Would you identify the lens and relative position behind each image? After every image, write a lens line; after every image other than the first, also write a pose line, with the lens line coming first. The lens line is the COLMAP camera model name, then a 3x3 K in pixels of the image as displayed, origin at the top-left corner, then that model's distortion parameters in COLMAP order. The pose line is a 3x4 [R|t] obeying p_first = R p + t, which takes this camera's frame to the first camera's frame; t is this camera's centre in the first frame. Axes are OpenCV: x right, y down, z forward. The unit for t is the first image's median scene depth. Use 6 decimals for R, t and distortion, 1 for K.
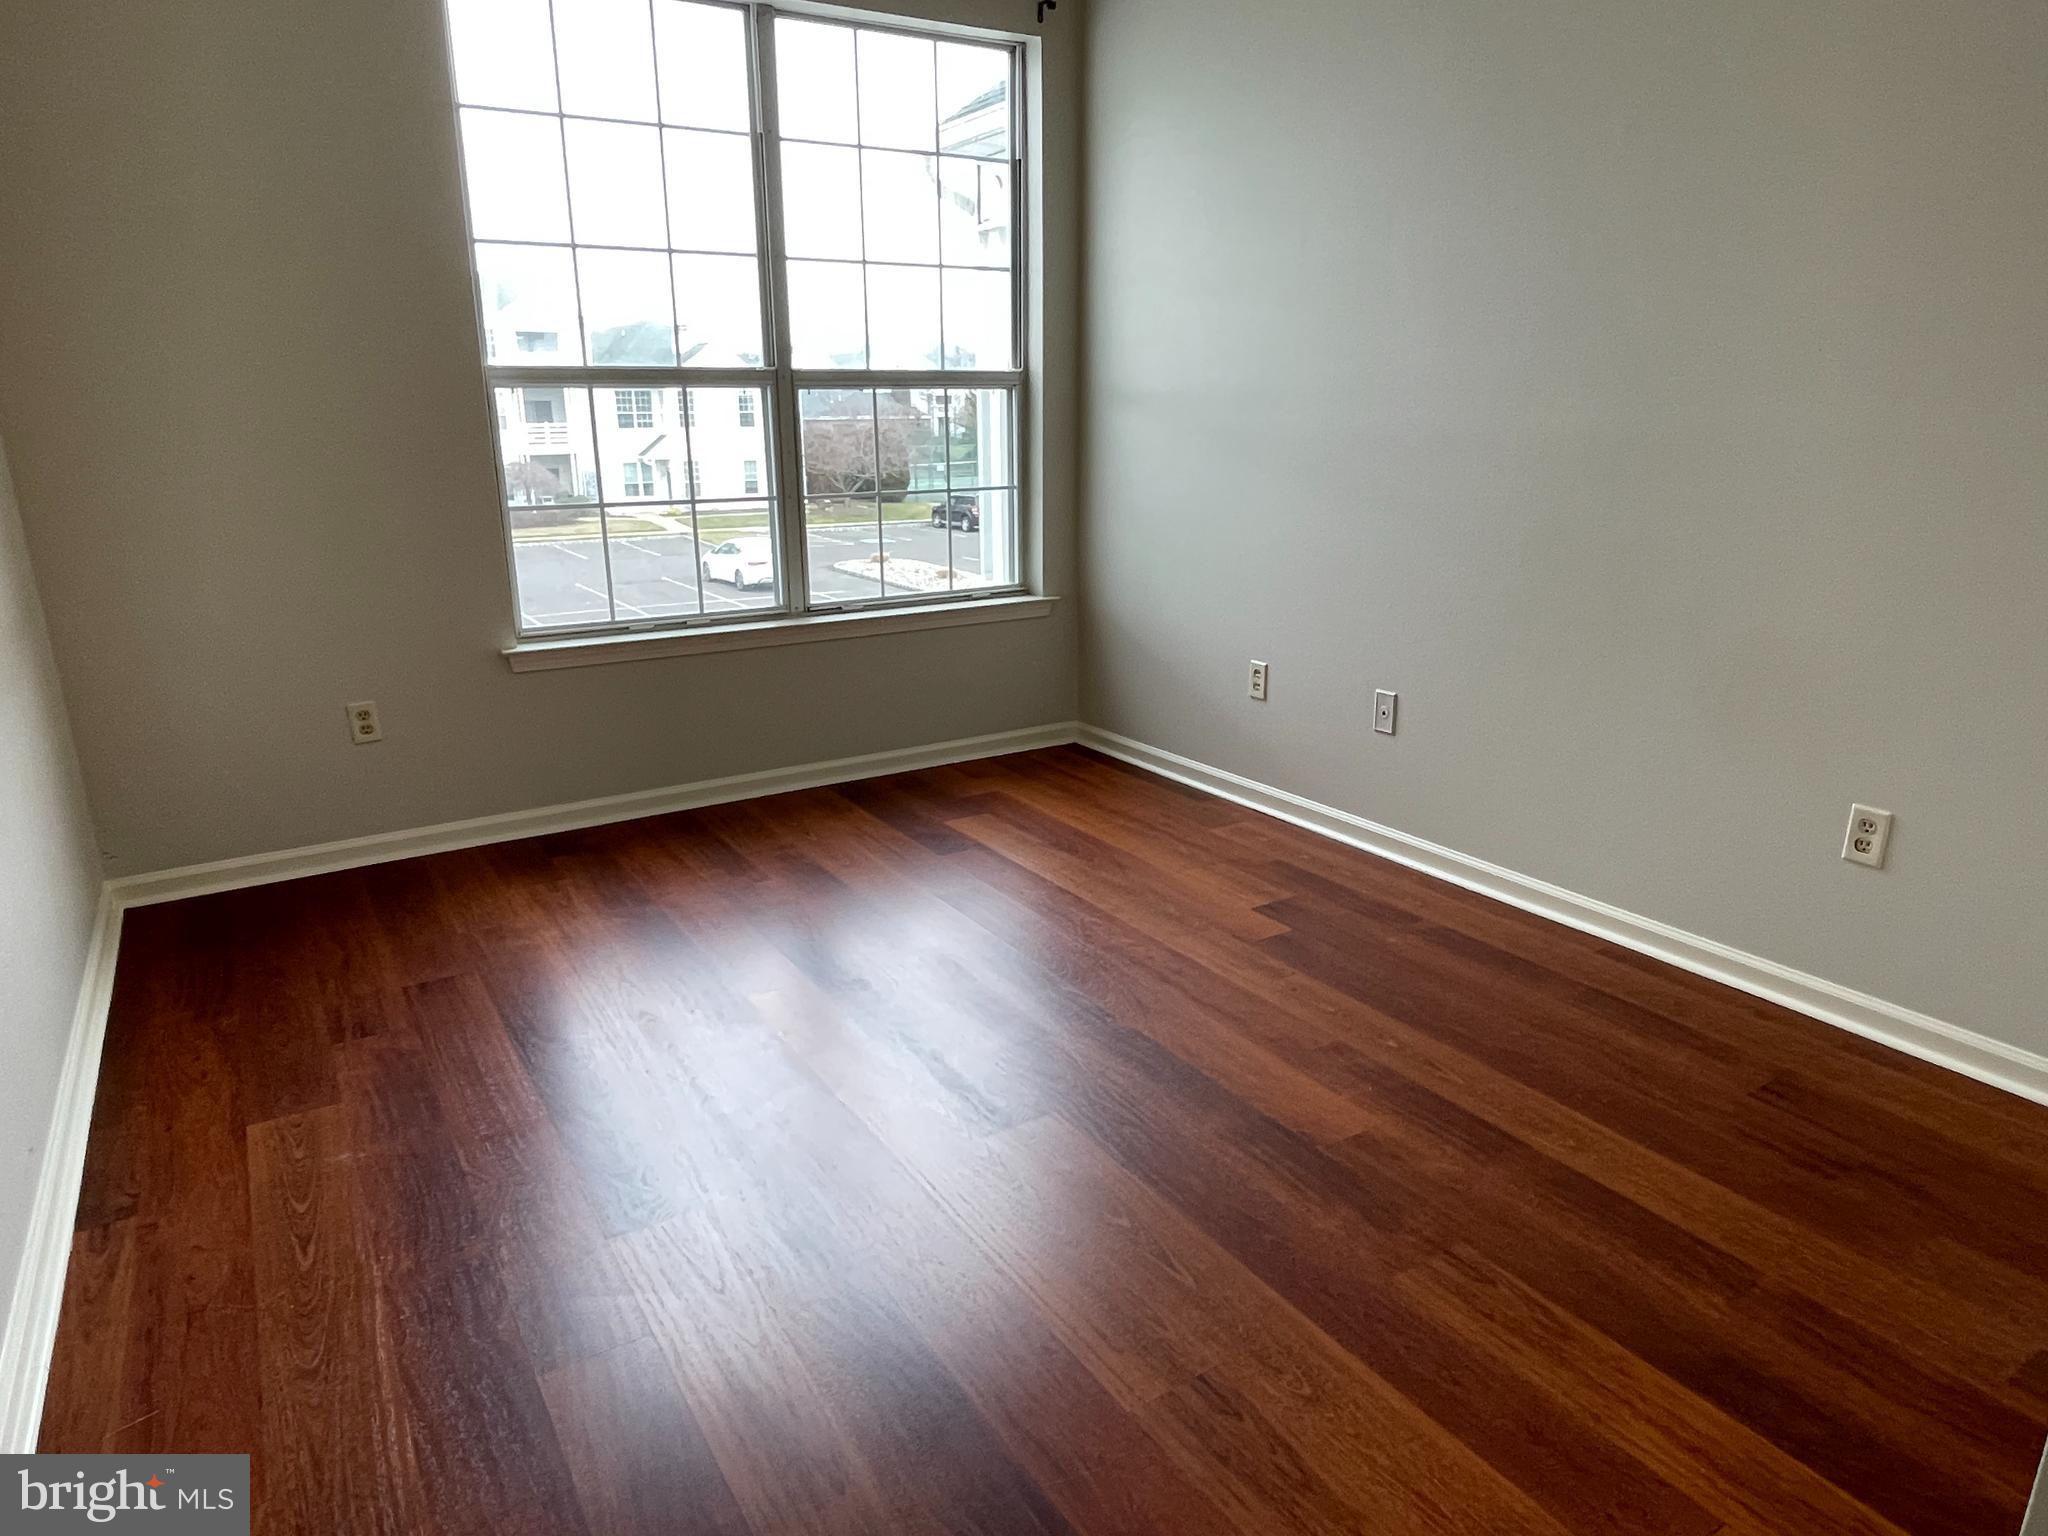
lens RADIAL K [[1263.8, 0, 1003.0], [0, 1263.8, 782.1], [0, 0, 1]] dist [-0.005030, 0.001285]
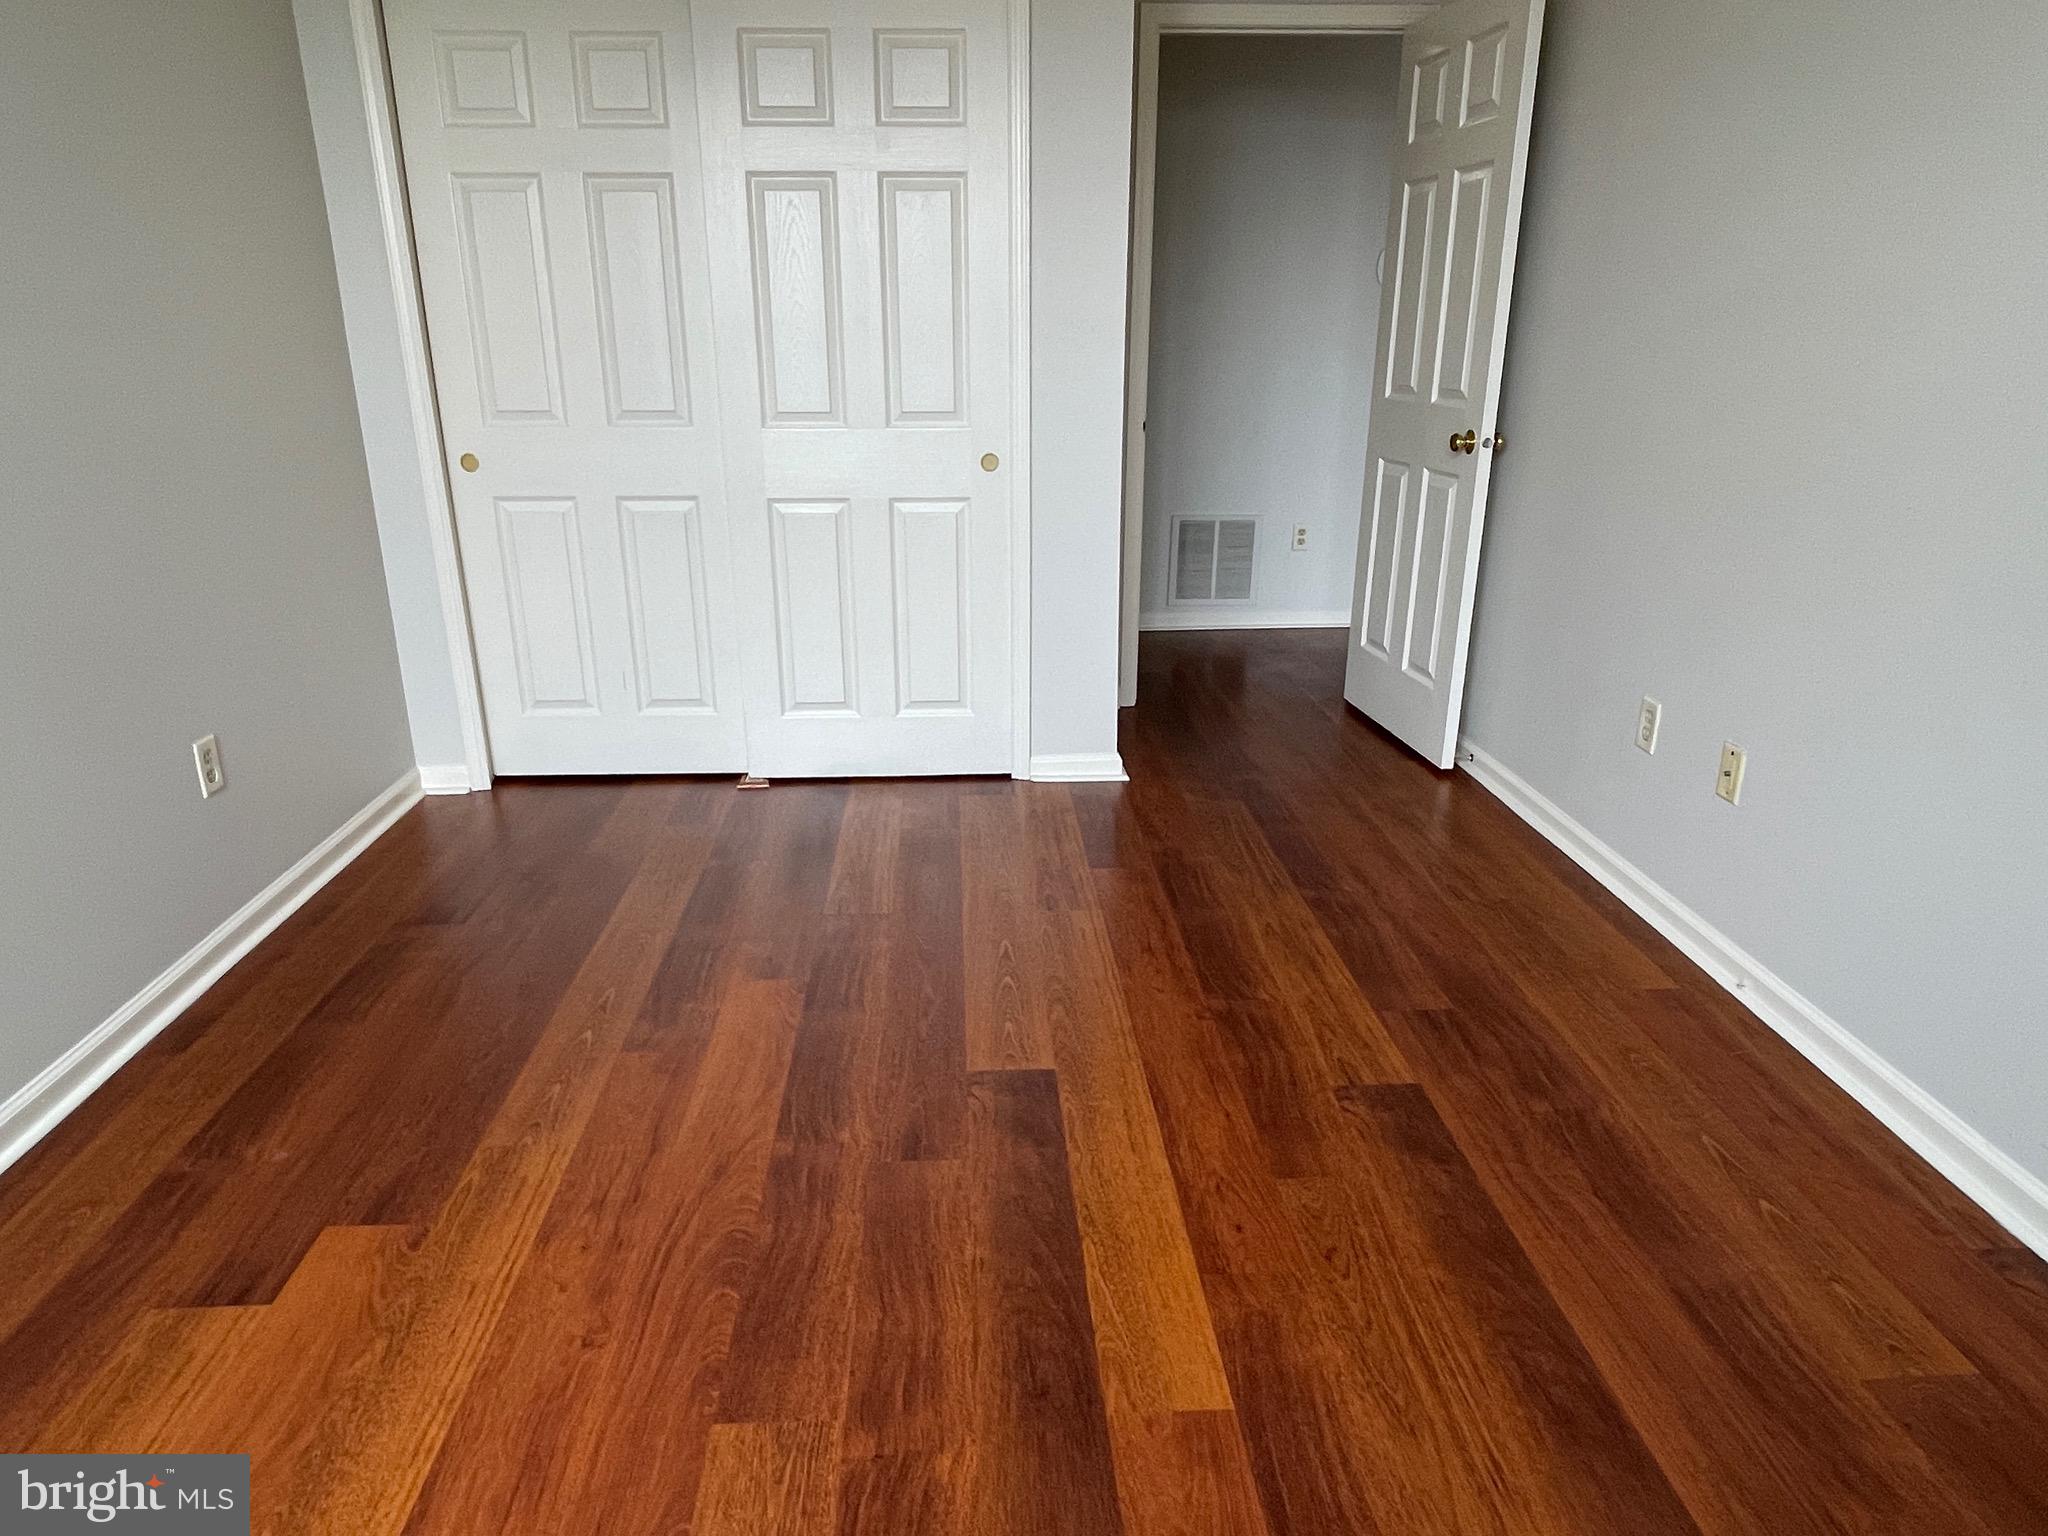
lens RADIAL K [[1263.8, 0, 1025.2], [0, 1263.8, 765.3], [0, 0, 1]] dist [-0.005030, 0.001285]
pose [[-0.883839, -0.137505, 0.447125, -0.311070], [0.145676, 0.827390, 0.542406, -0.353107], [-0.444530, 0.544535, -0.711248, 1.201949]]
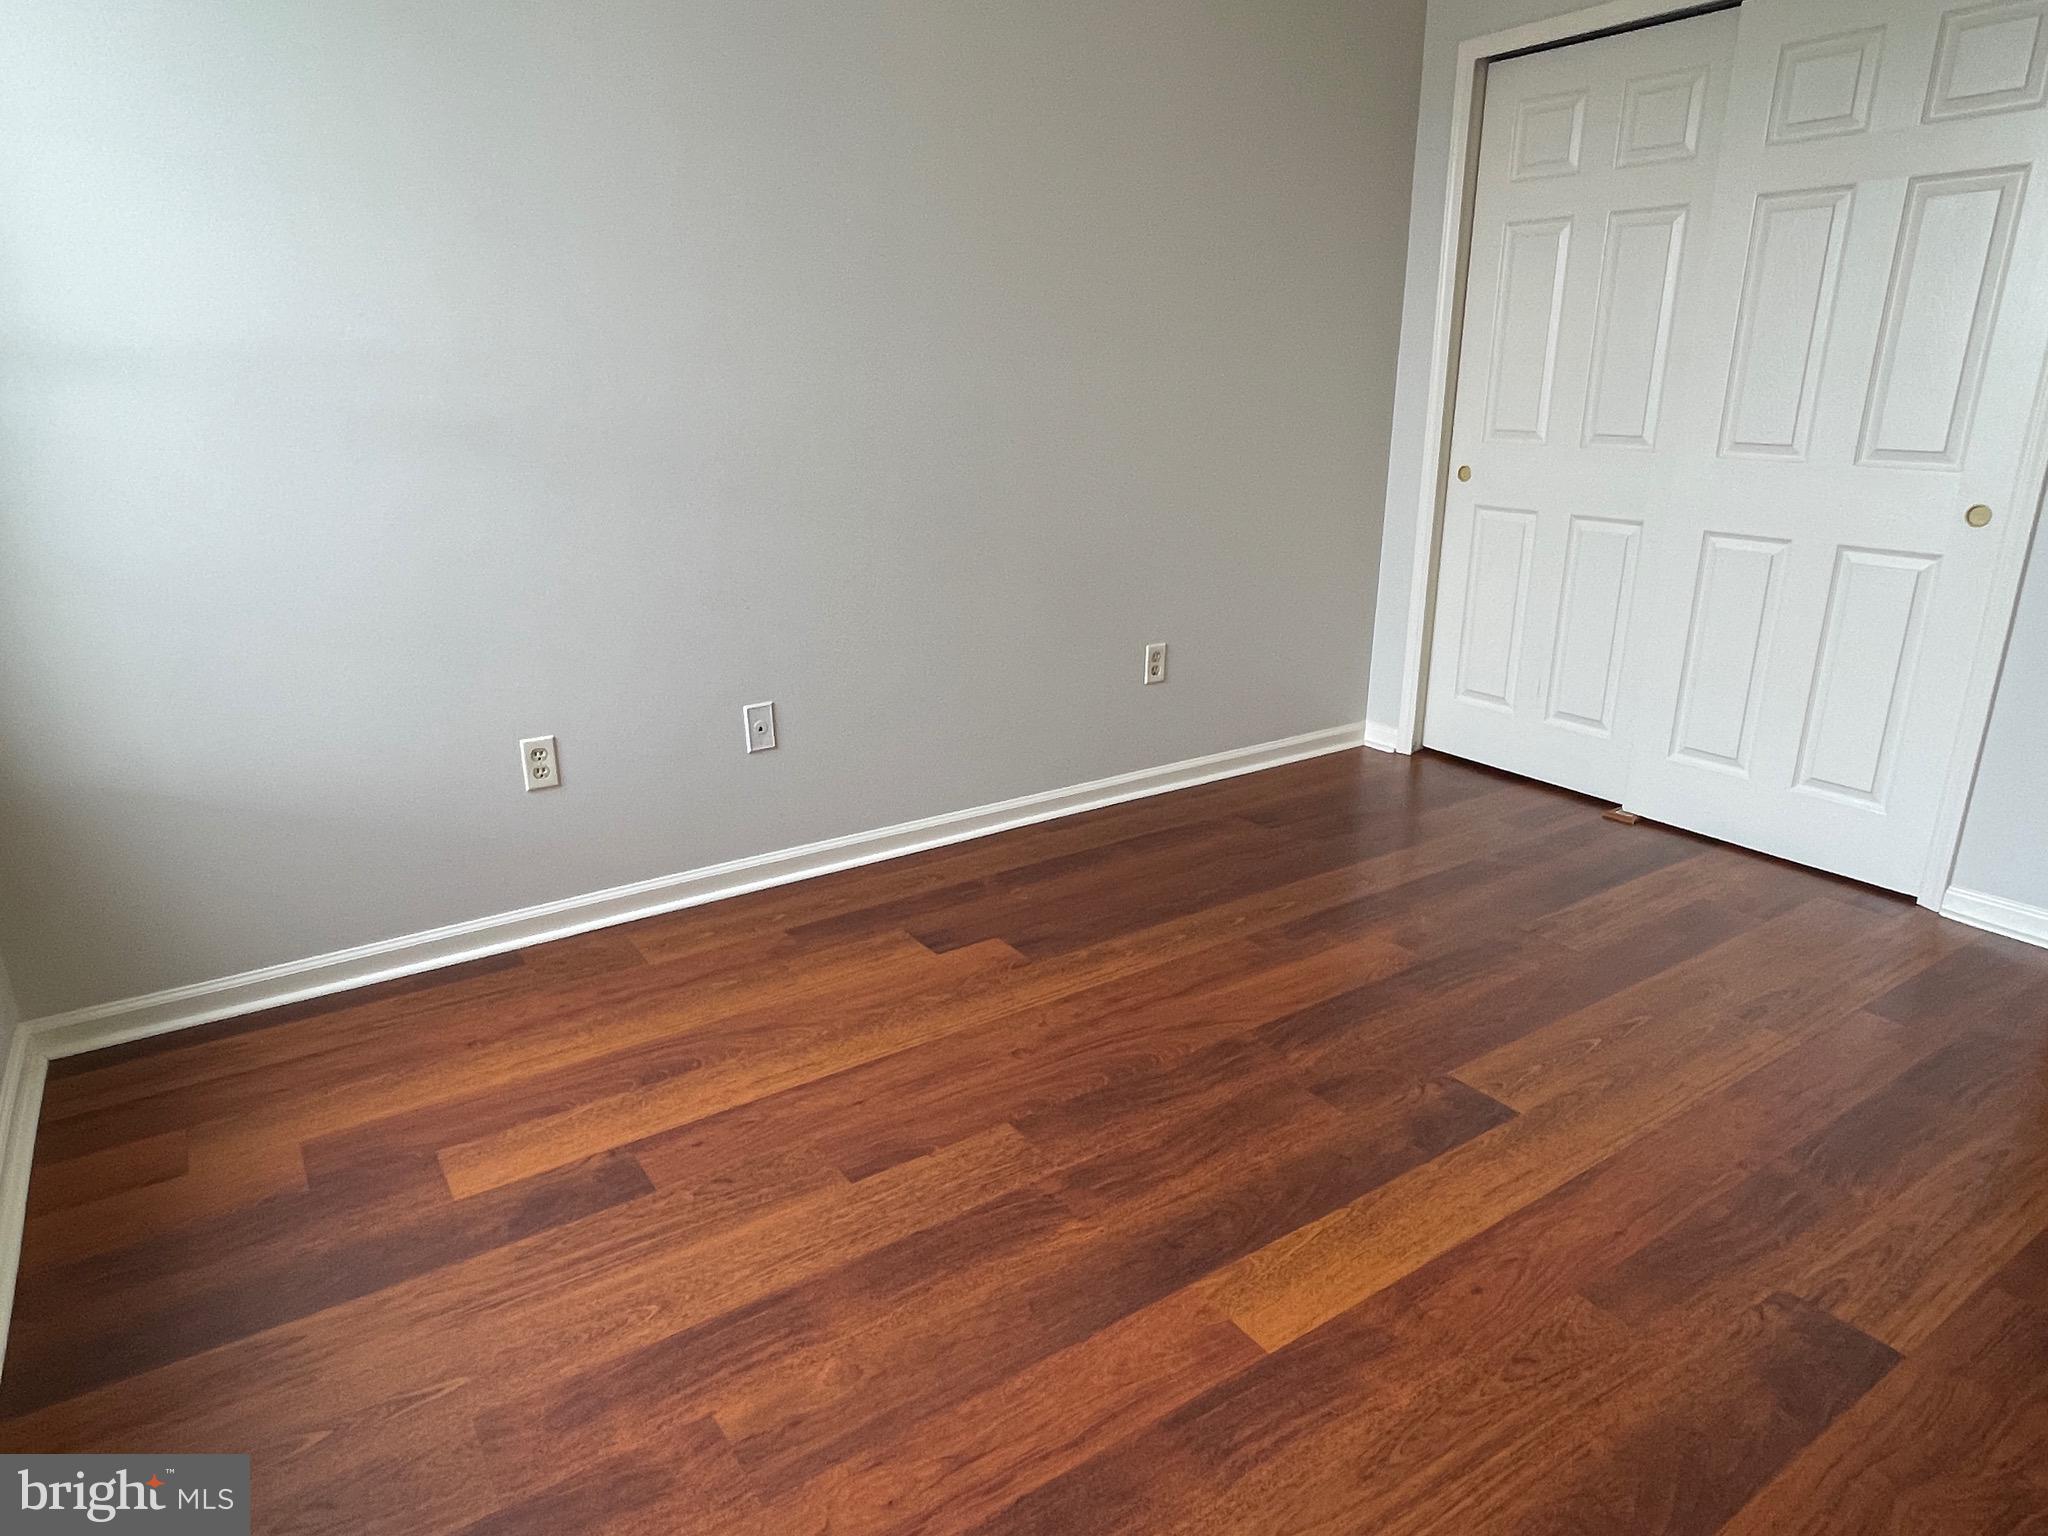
lens RADIAL K [[1263.8, 0, 1013.7], [0, 1263.8, 779.8], [0, 0, 1]] dist [-0.005030, 0.001285]
pose [[-0.045647, -0.295743, 0.954176, -0.646513], [0.293017, 0.909193, 0.295818, -0.270105], [-0.955017, 0.293093, 0.045156, 0.946104]]
